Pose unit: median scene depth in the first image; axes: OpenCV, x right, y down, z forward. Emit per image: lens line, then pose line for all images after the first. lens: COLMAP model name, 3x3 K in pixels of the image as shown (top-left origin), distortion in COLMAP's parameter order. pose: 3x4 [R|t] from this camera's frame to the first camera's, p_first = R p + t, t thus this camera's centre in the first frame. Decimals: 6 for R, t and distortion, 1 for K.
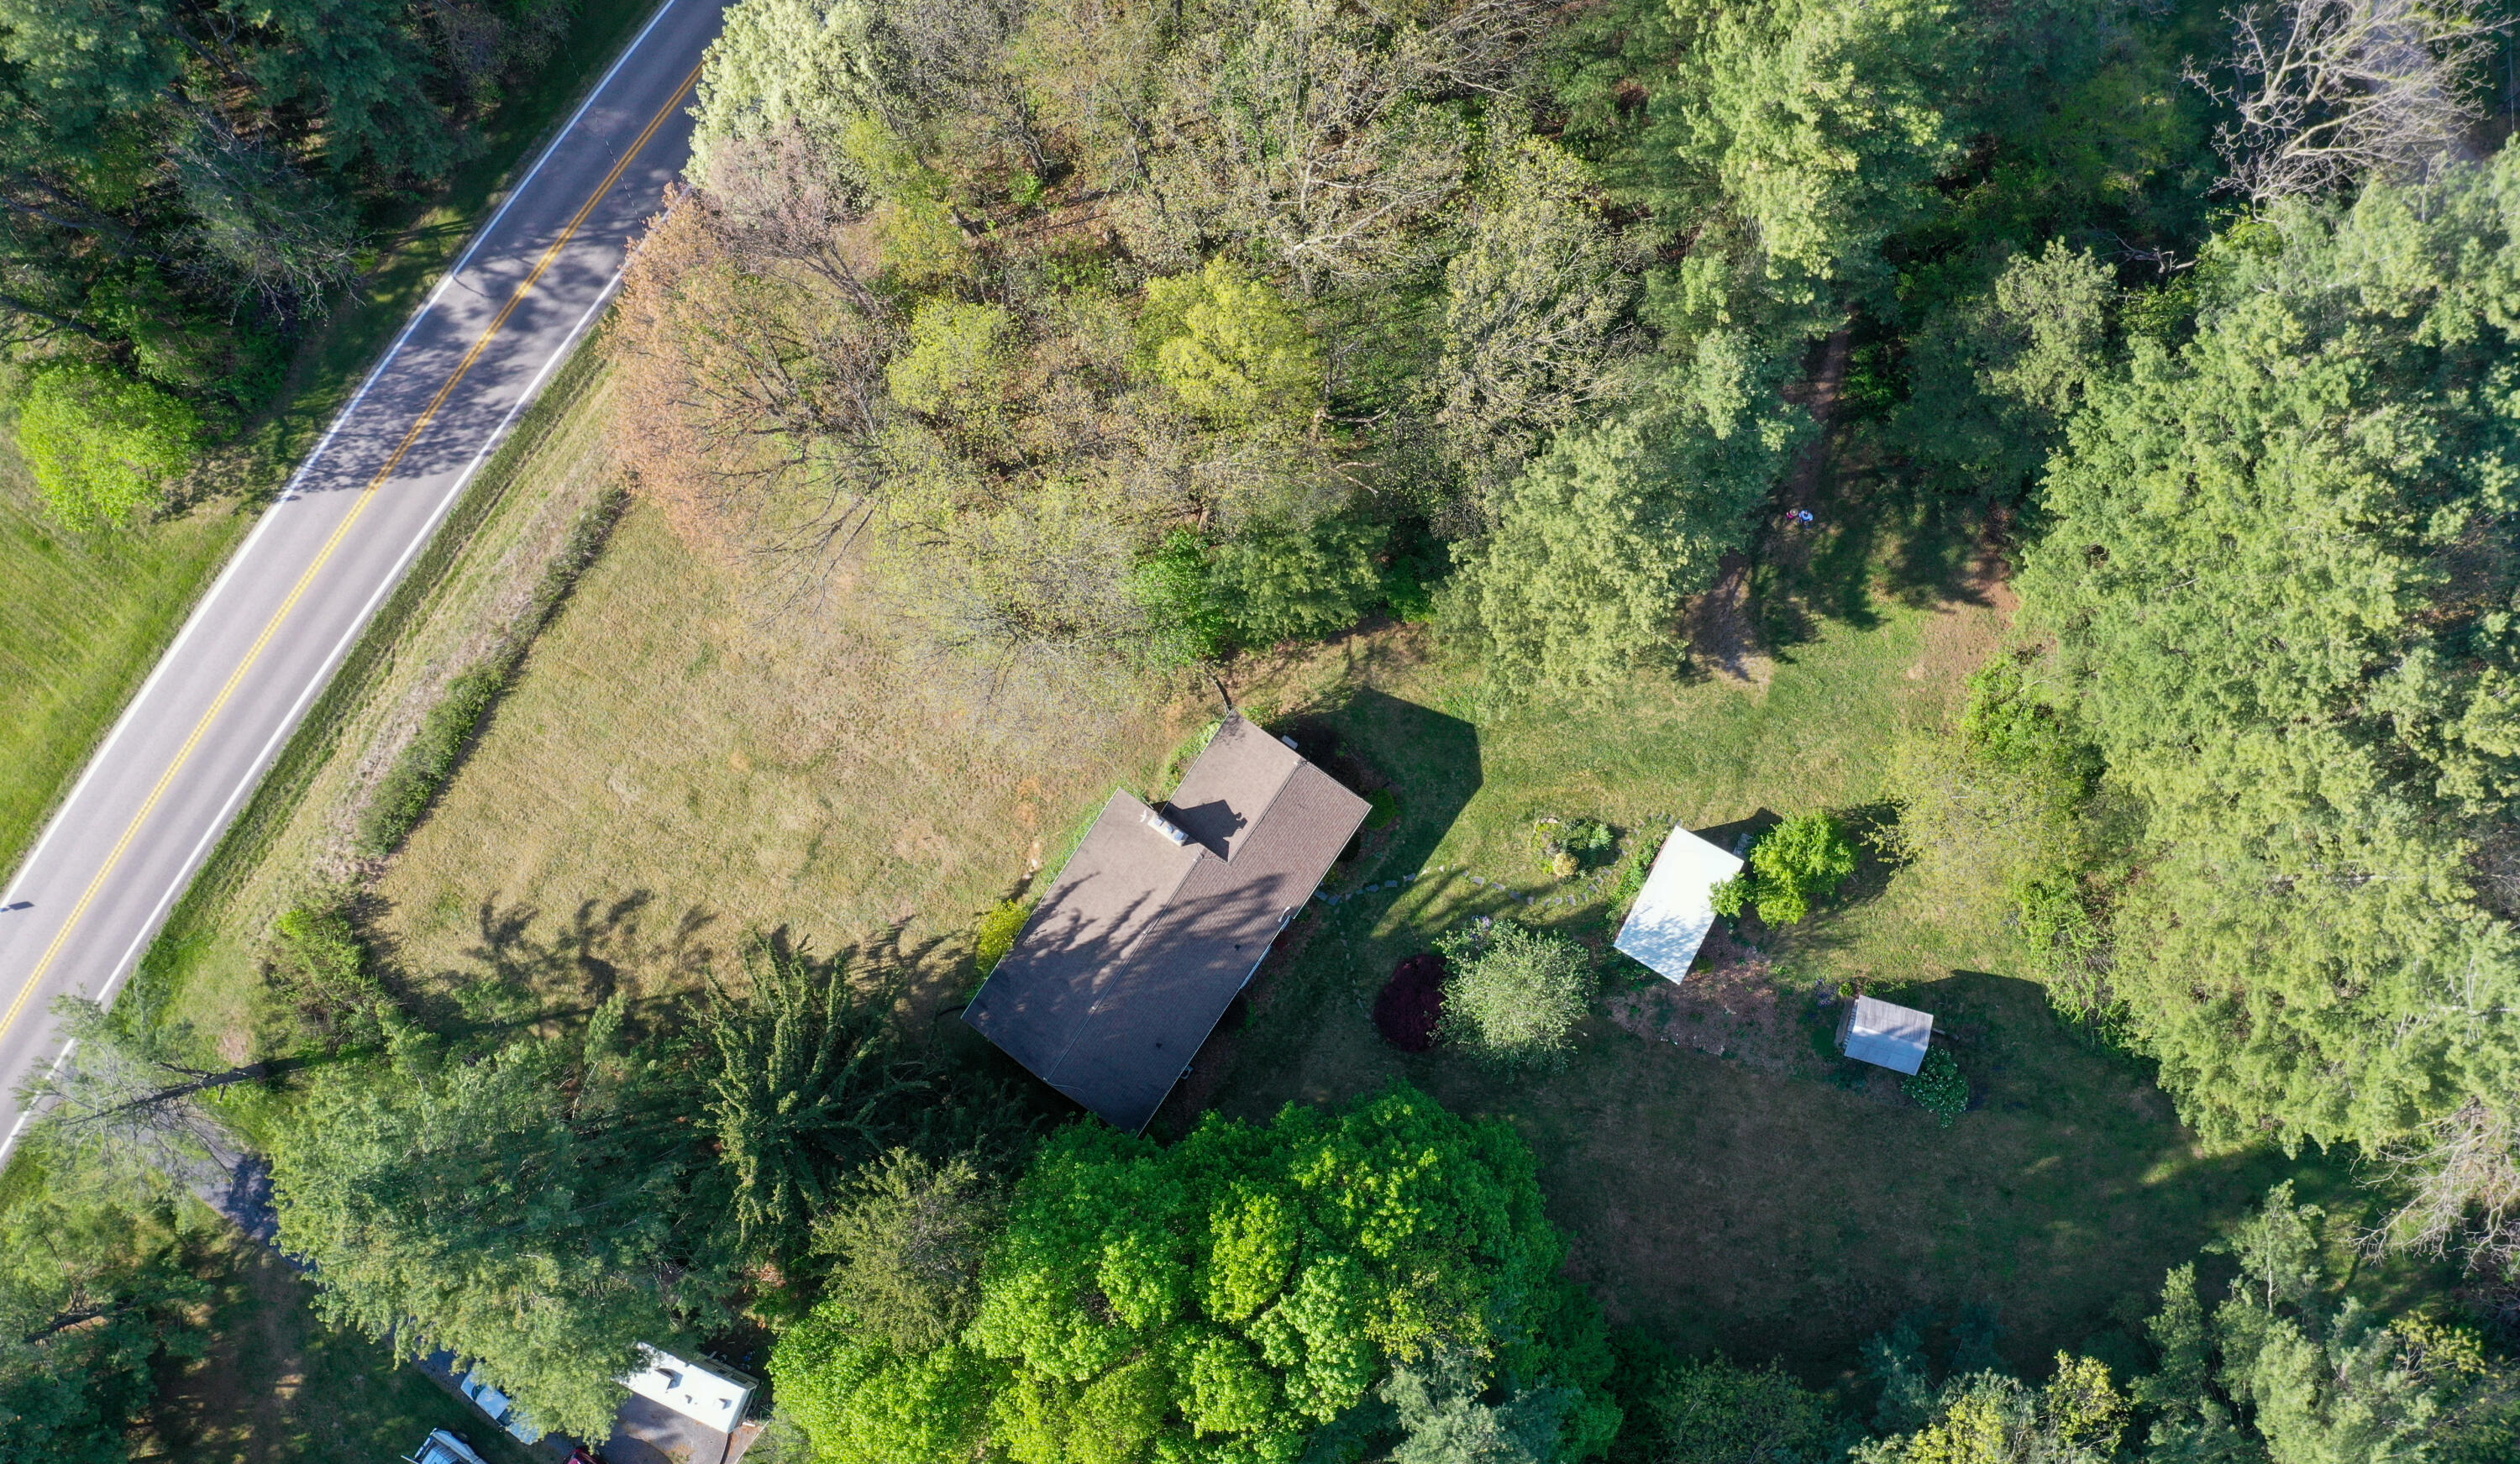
lens RADIAL K [[2180.1, 0, 1263.2], [0, 2180.1, 894.1], [0, 0, 1]] dist [0.028040, -0.006942]
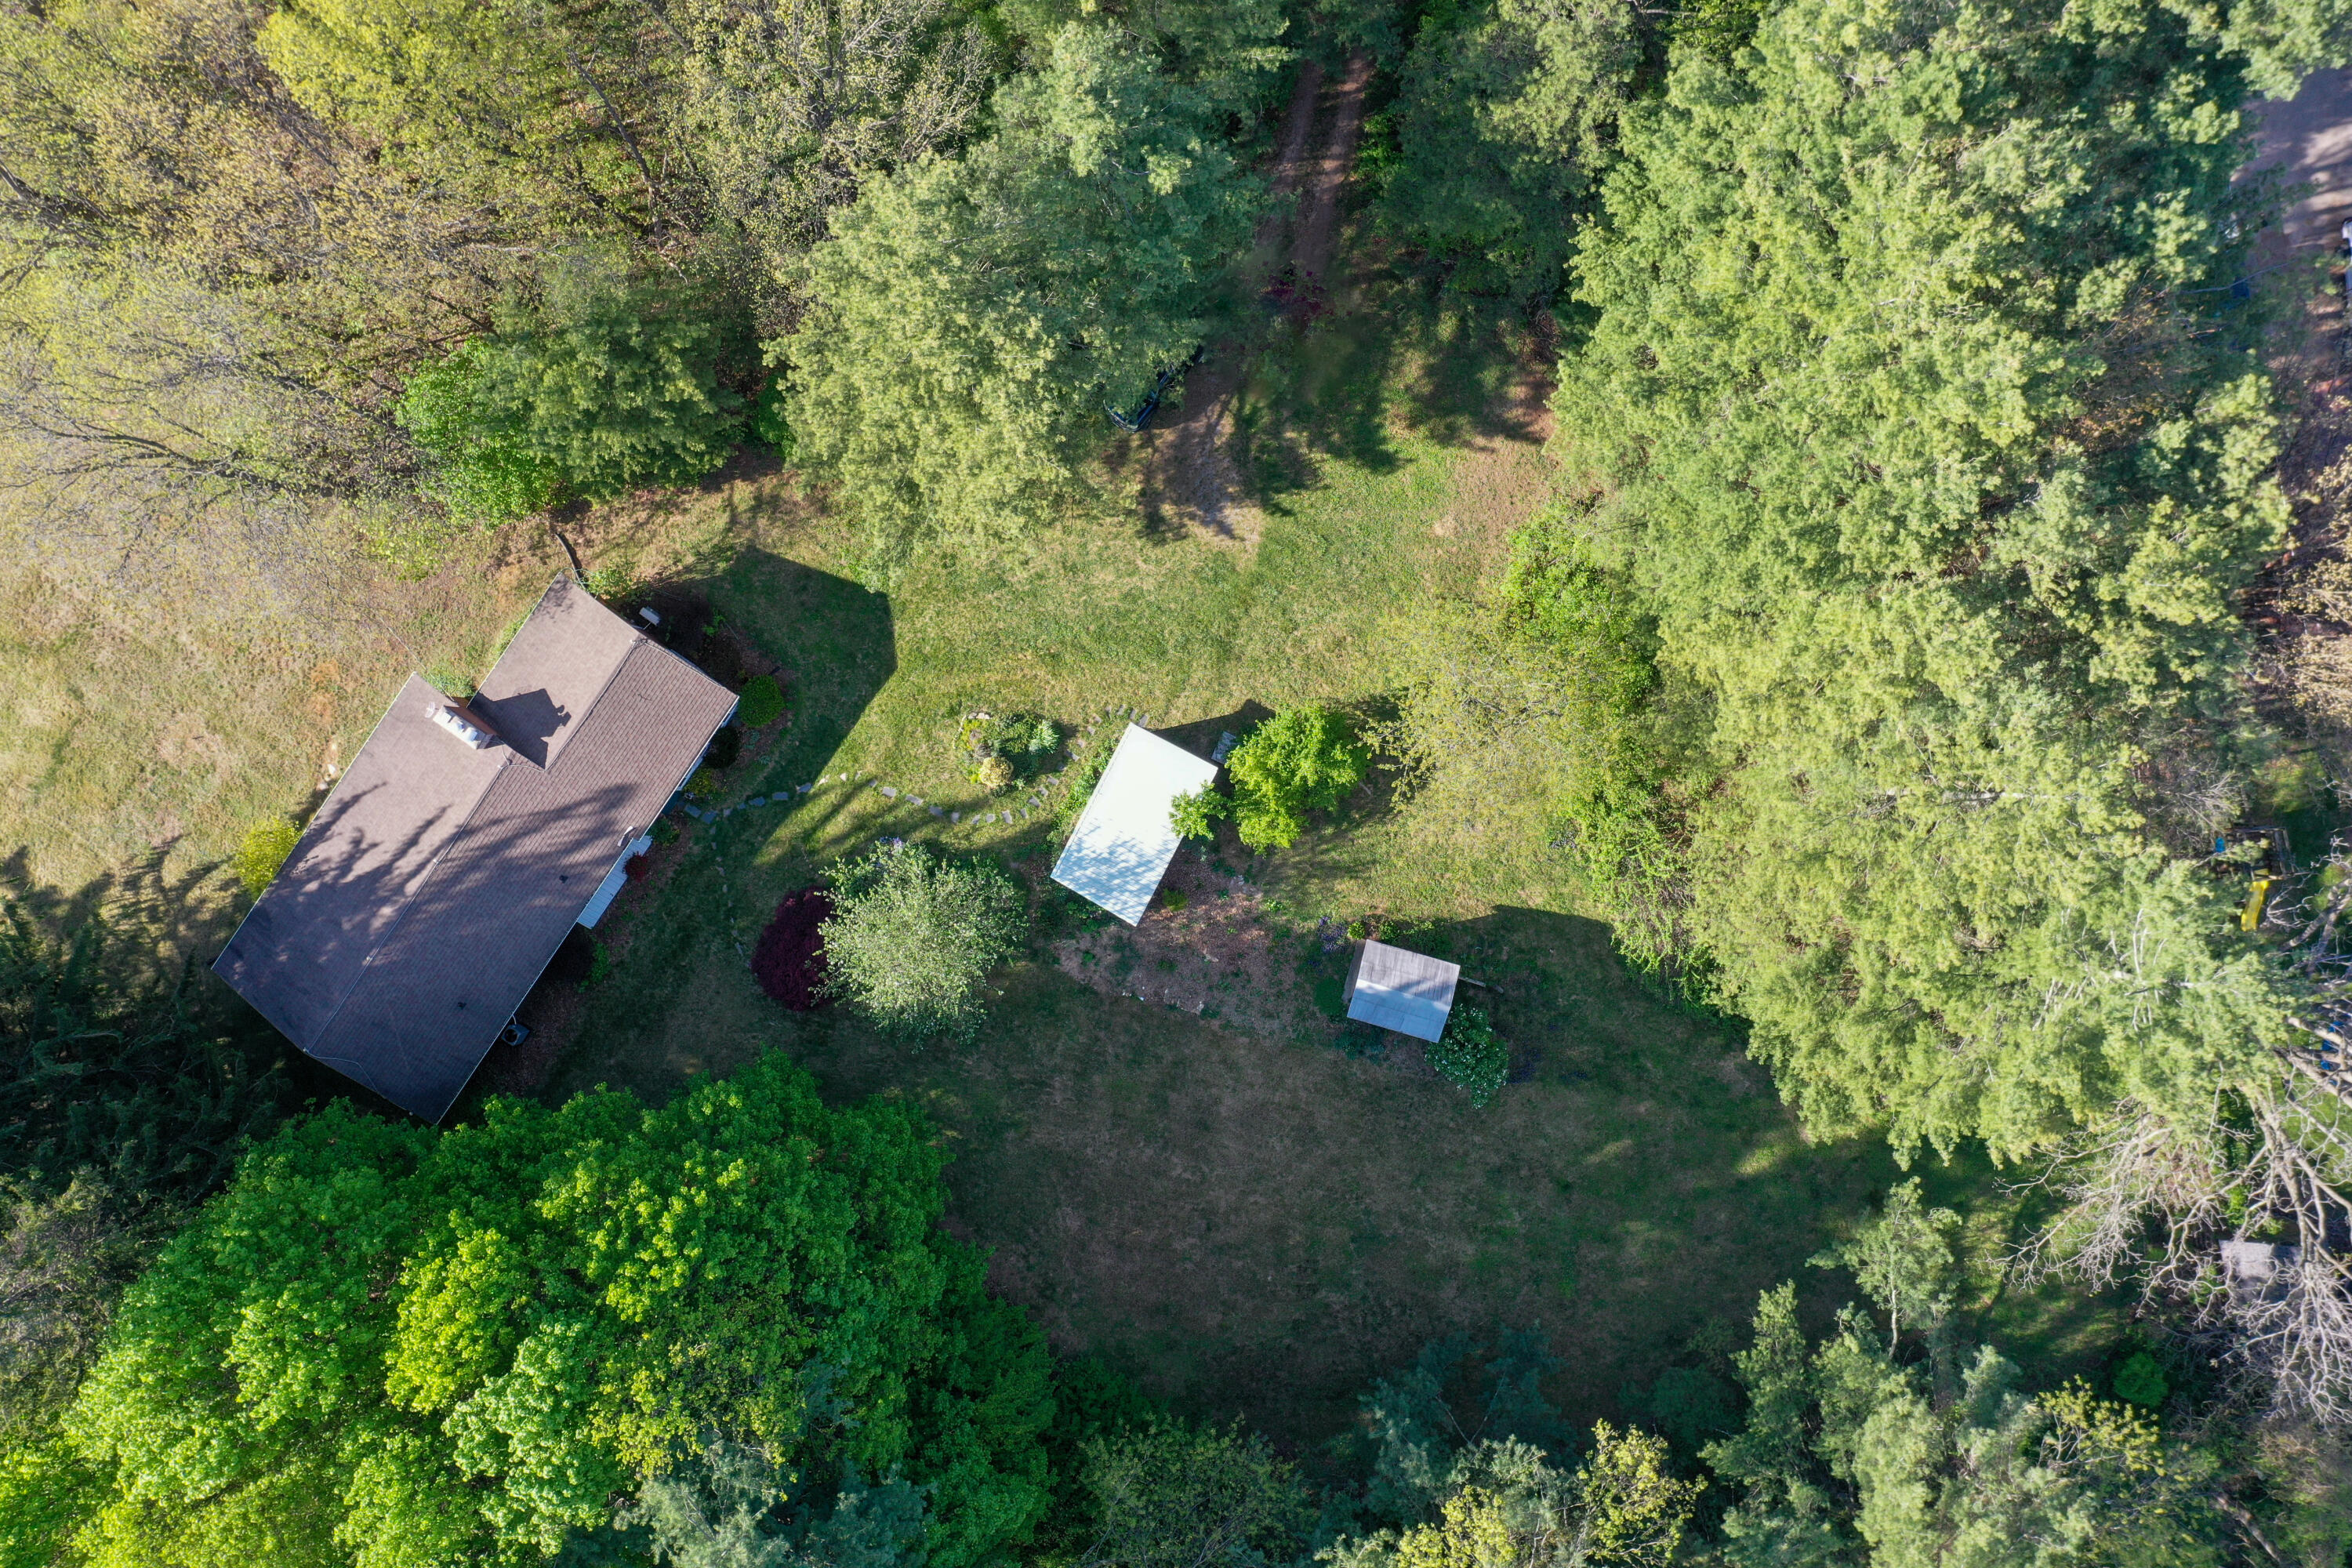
lens RADIAL K [[1843.2, 0, 1158.4], [0, 1843.2, 780.7], [0, 0, 1]] dist [0.022273, 0.005239]
pose [[0.999987, 0.000151, -0.005120, 0.203352], [-0.000143, 0.999999, 0.001390, -0.011476], [0.005120, -0.001390, 0.999986, 0.343173]]
